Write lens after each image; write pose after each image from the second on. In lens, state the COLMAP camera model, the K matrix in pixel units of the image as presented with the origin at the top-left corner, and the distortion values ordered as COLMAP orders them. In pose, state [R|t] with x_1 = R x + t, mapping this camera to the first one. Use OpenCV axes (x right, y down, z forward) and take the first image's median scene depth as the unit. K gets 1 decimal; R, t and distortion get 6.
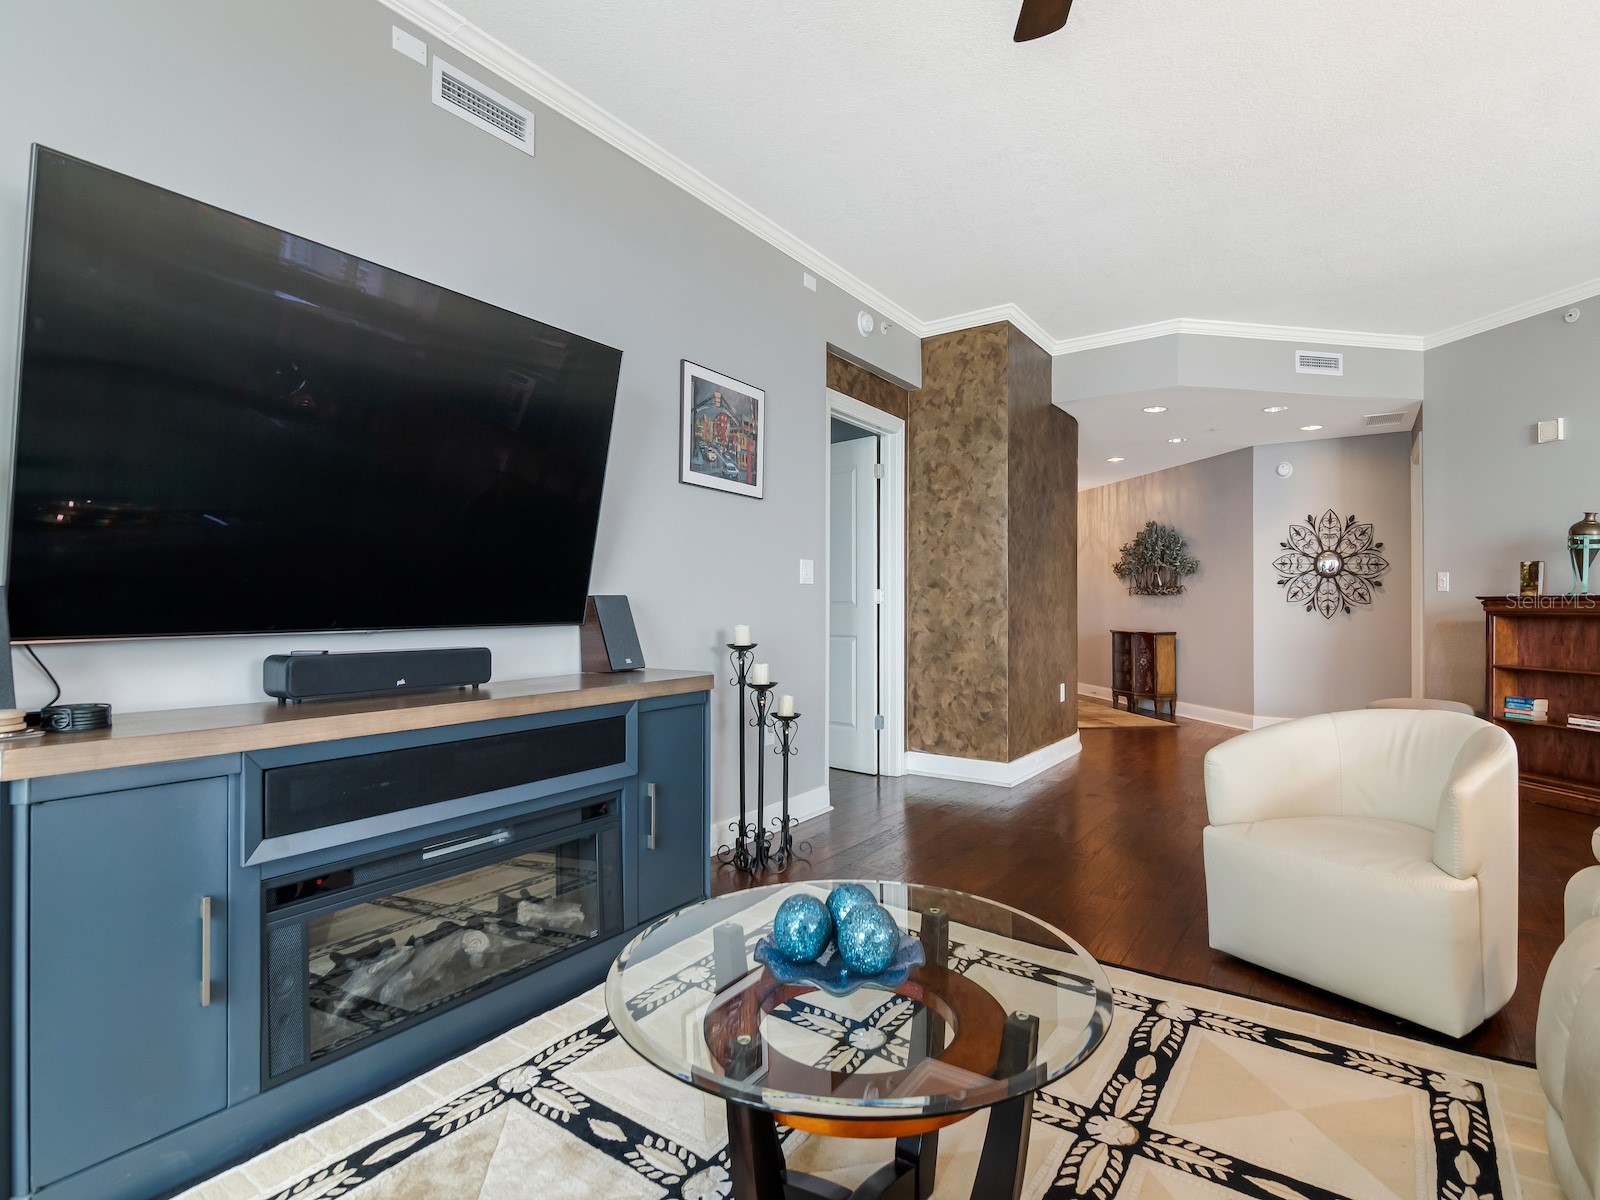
lens RADIAL K [[794.8, 0, 806.7], [0, 794.8, 600.2], [0, 0, 1]] dist [0.000058, -0.007509]
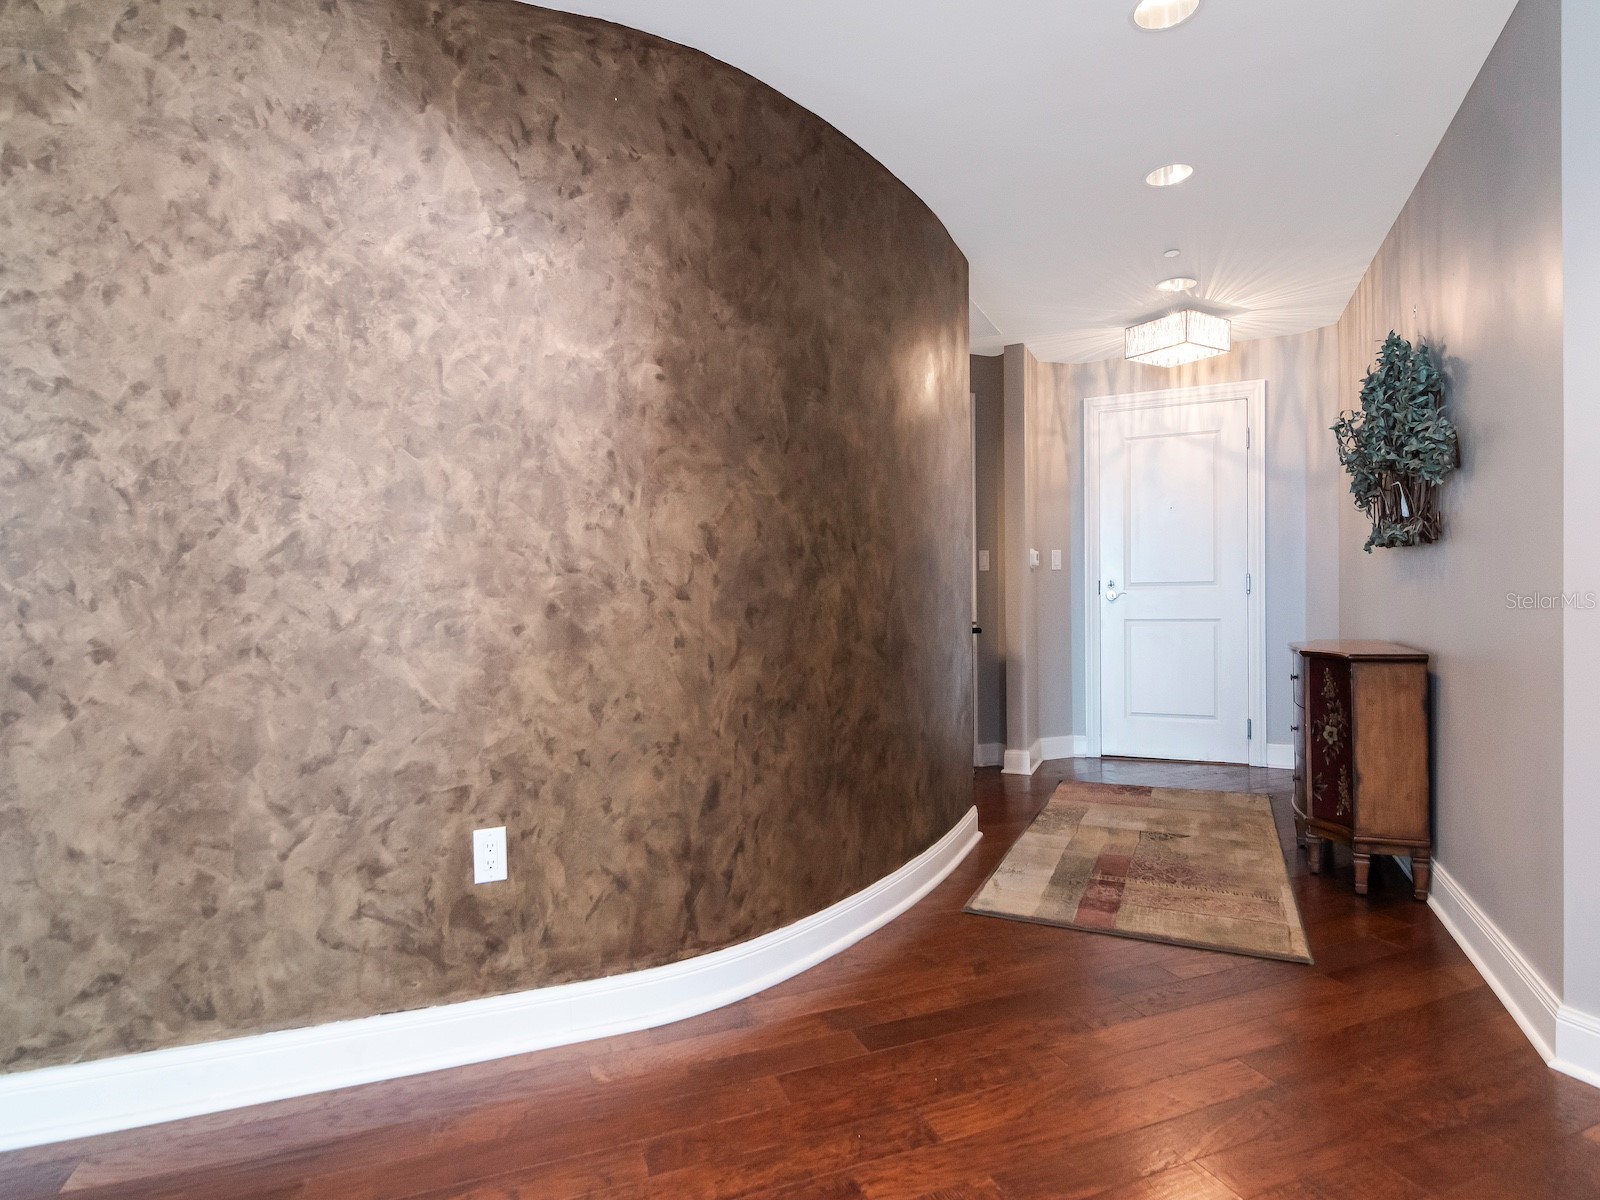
lens RADIAL K [[838.7, 0, 810.1], [0, 838.7, 605.8], [0, 0, 1]] dist [-0.000766, -0.008980]
pose [[0.822863, -0.008105, -0.568182, 0.720037], [0.023715, 0.999517, 0.020087, 0.010341], [0.567744, -0.030003, 0.822658, 0.905575]]
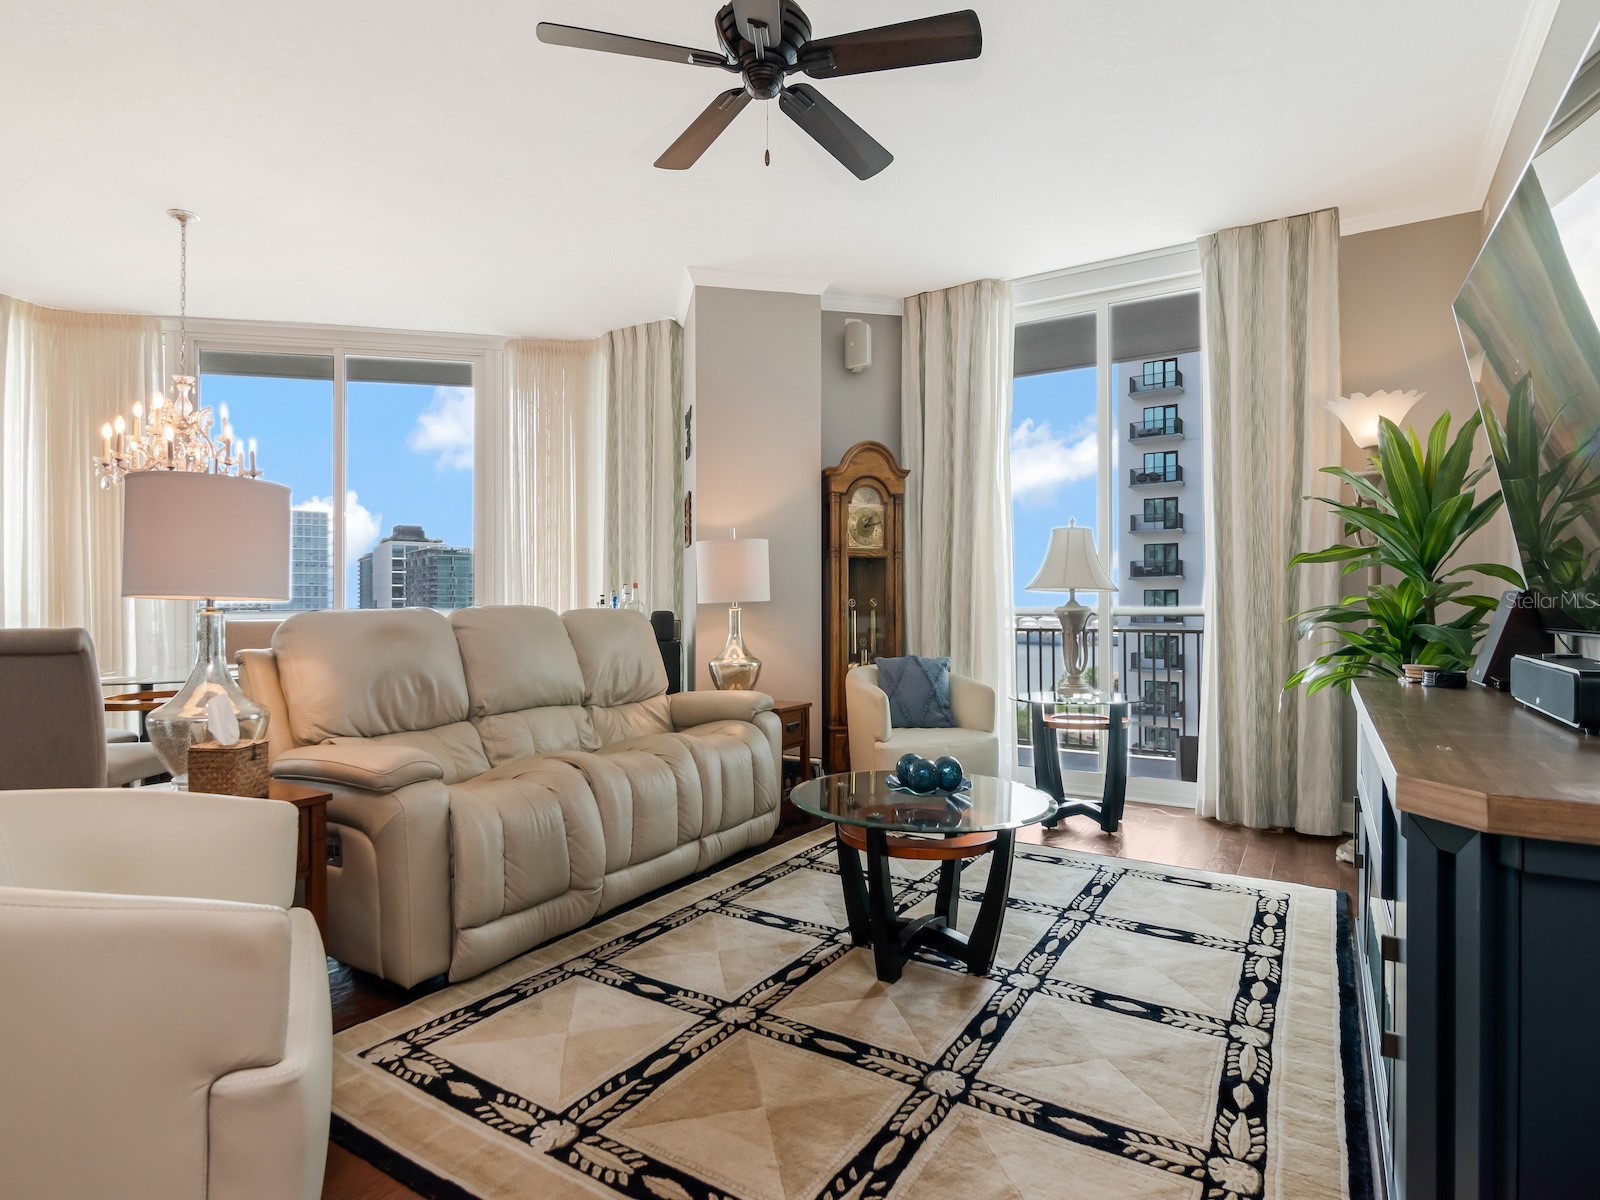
lens RADIAL K [[838.7, 0, 810.1], [0, 838.7, 605.8], [0, 0, 1]] dist [-0.000766, -0.008980]
pose [[-0.998523, -0.000285, -0.054332, 0.110733], [0.000114, 0.999973, -0.007340, 0.007325], [0.054333, -0.007336, -0.998496, 0.766040]]
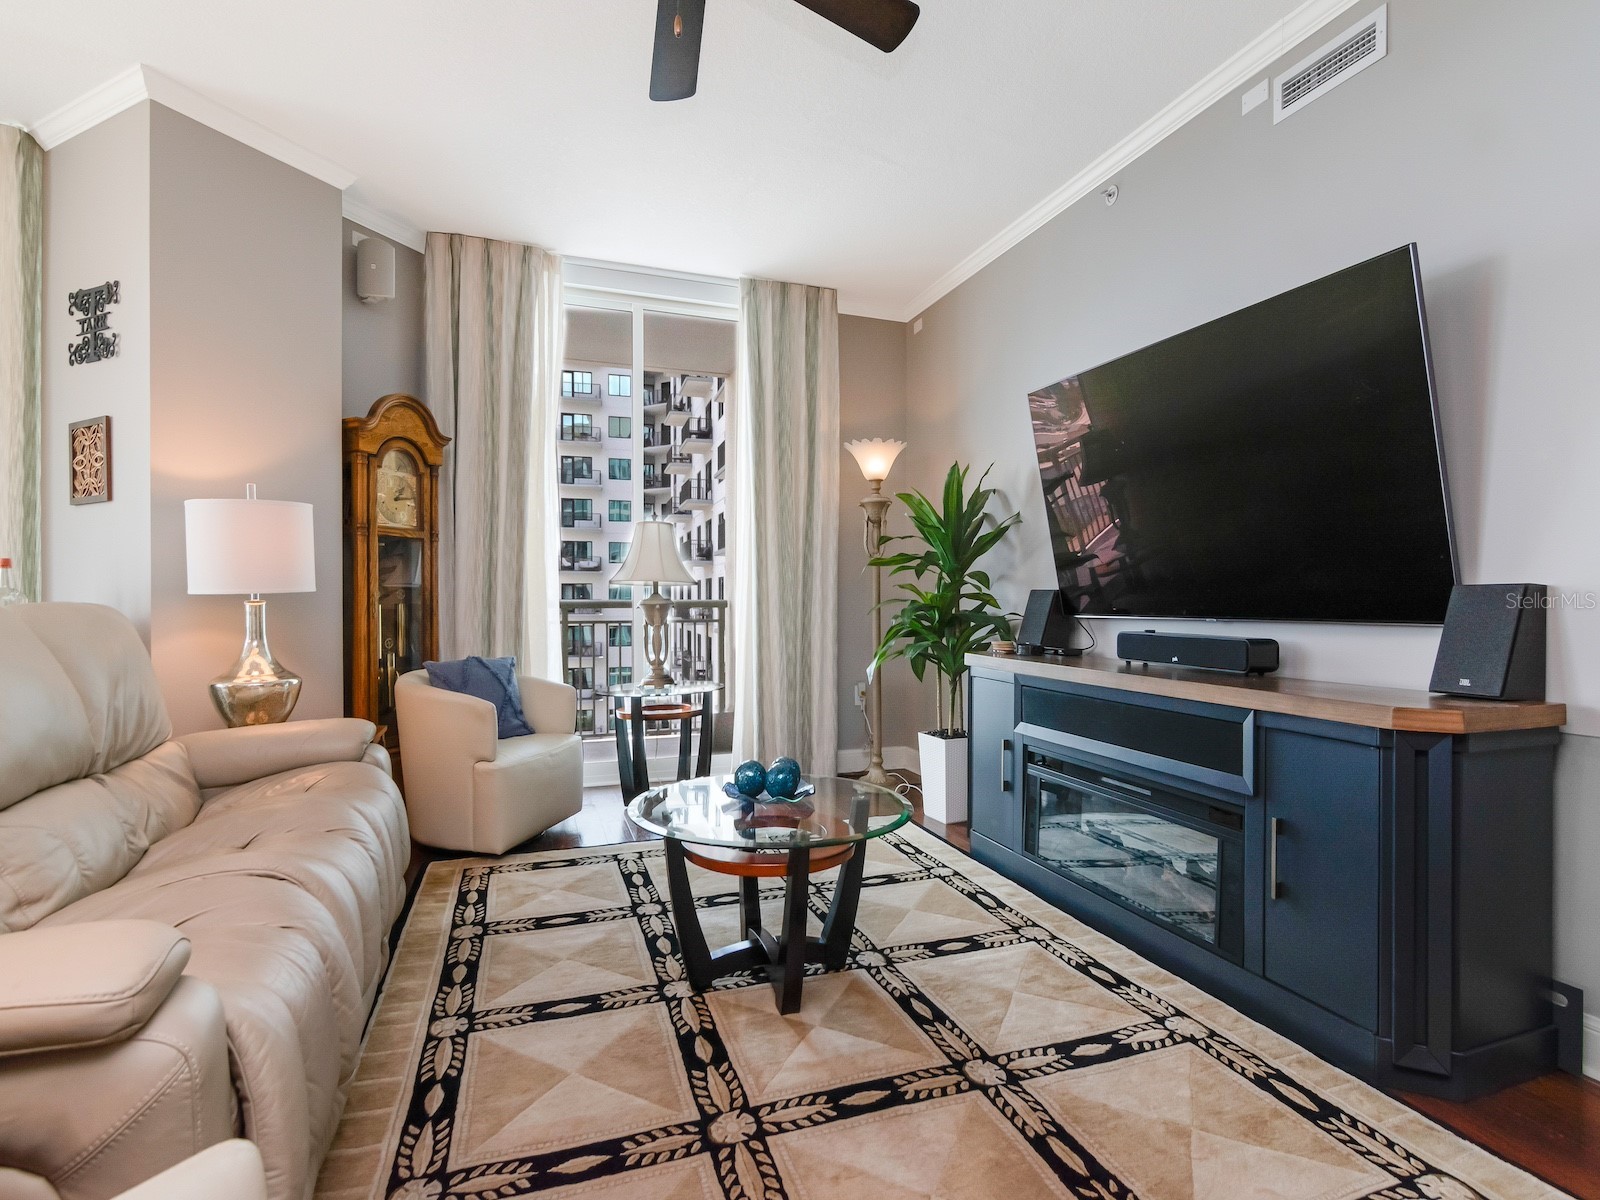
lens RADIAL K [[783.4, 0, 801.4], [0, 783.4, 606.6], [0, 0, 1]] dist [0.000583, -0.007577]
pose [[-0.584773, 0.005912, -0.811175, 0.364519], [0.002760, 0.999982, 0.005299, 0.005027], [0.811192, 0.000860, -0.584779, 0.533151]]
